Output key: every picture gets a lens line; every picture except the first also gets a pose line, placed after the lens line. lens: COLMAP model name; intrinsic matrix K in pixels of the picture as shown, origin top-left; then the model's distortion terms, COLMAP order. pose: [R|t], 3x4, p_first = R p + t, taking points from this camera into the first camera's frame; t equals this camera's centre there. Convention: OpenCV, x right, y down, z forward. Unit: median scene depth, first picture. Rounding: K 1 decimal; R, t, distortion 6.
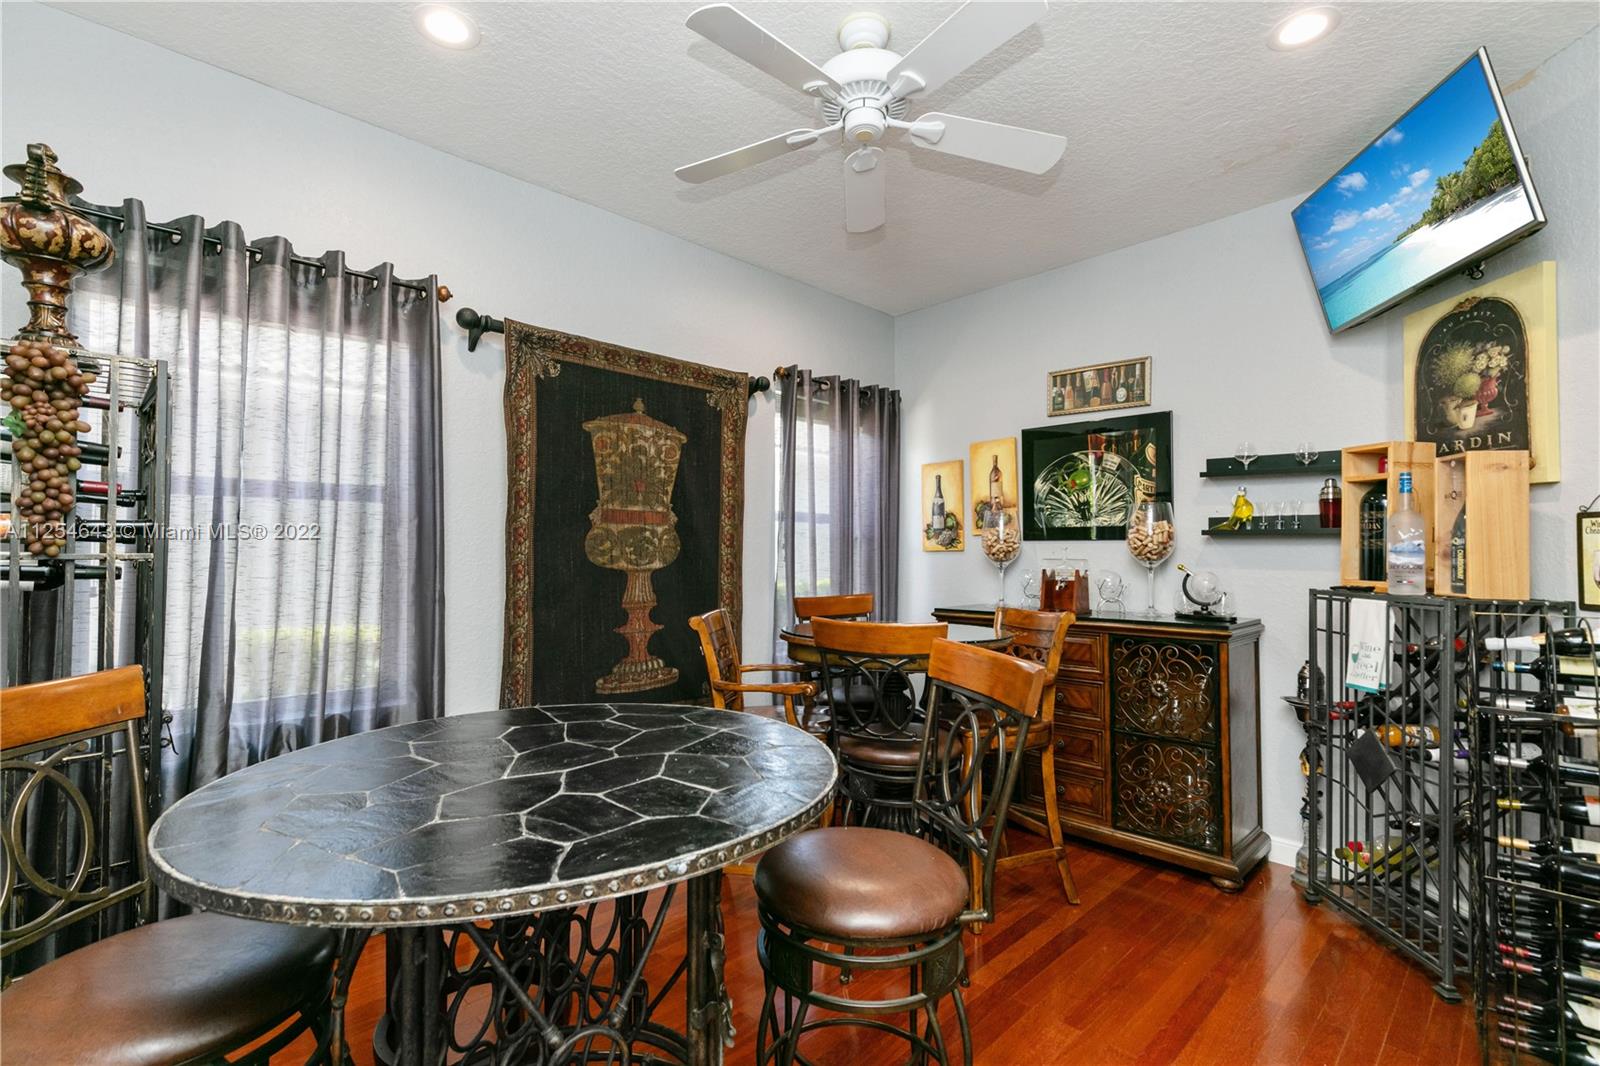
lens RADIAL K [[738.1, 0, 804.0], [0, 738.1, 538.6], [0, 0, 1]] dist [0.007930, -0.002931]
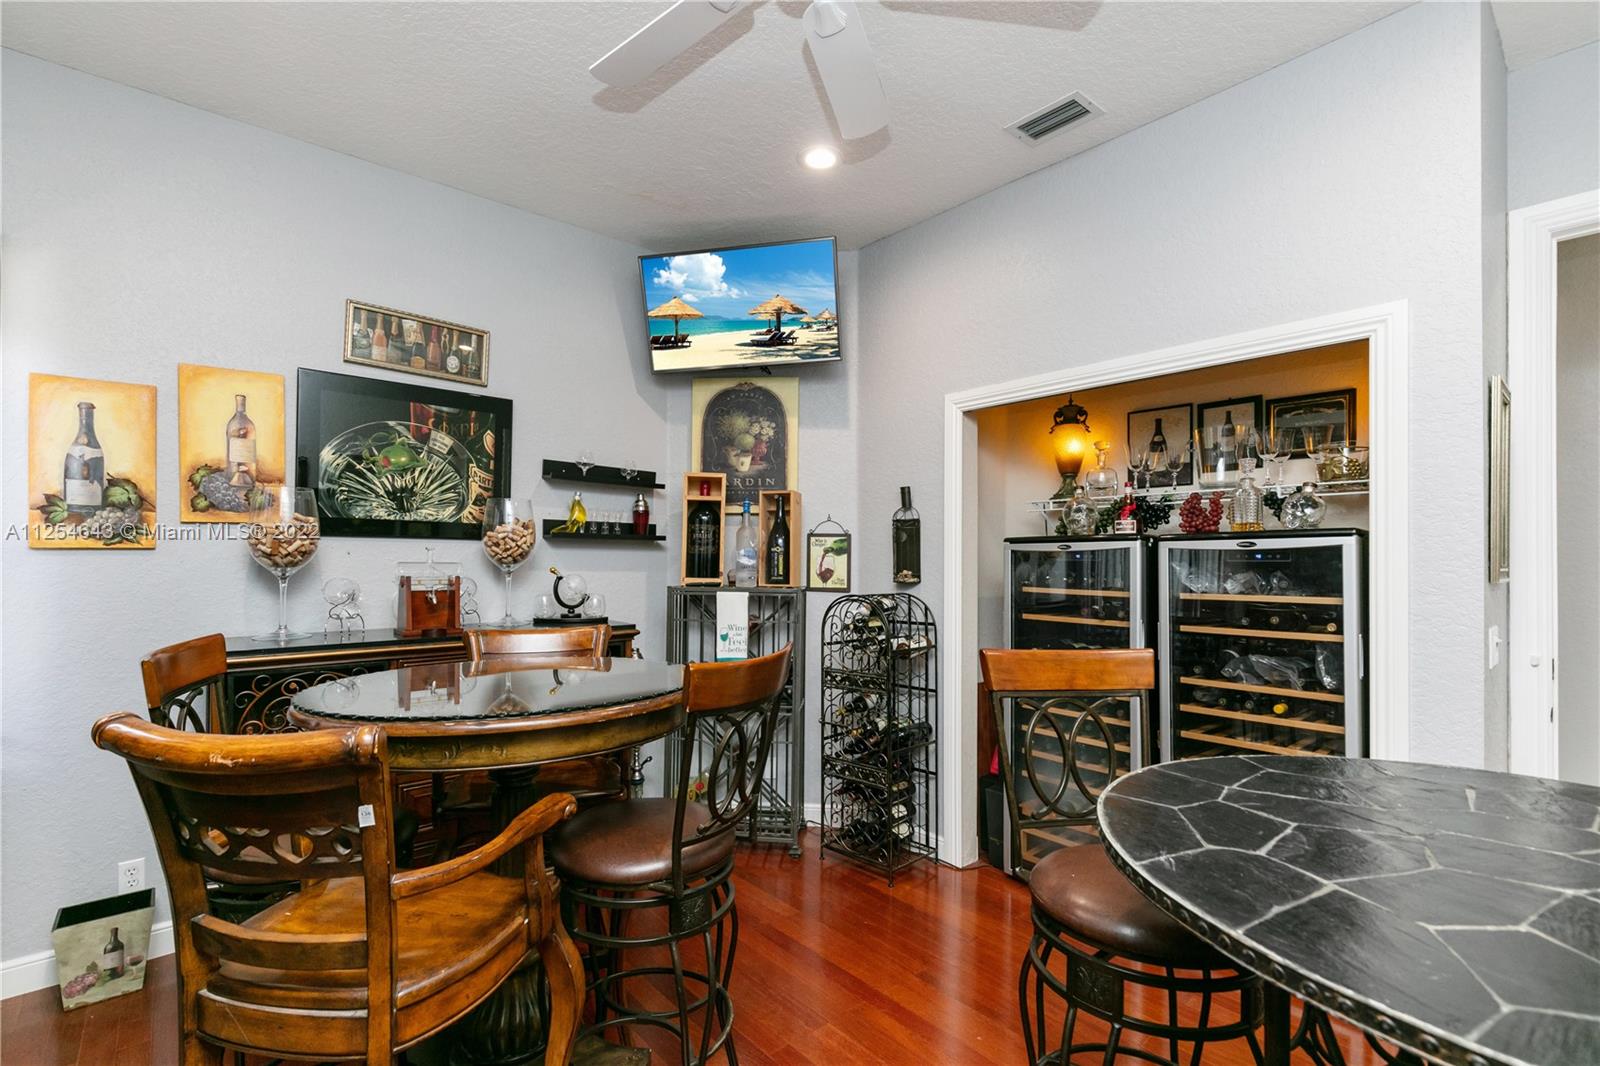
lens RADIAL K [[738.1, 0, 803.7], [0, 738.1, 546.3], [0, 0, 1]] dist [0.007930, -0.002931]
pose [[0.038860, 0.012745, 0.999163, -0.390417], [-0.027570, 0.999552, -0.011678, 0.008973], [-0.998864, -0.027093, 0.039194, 0.580528]]
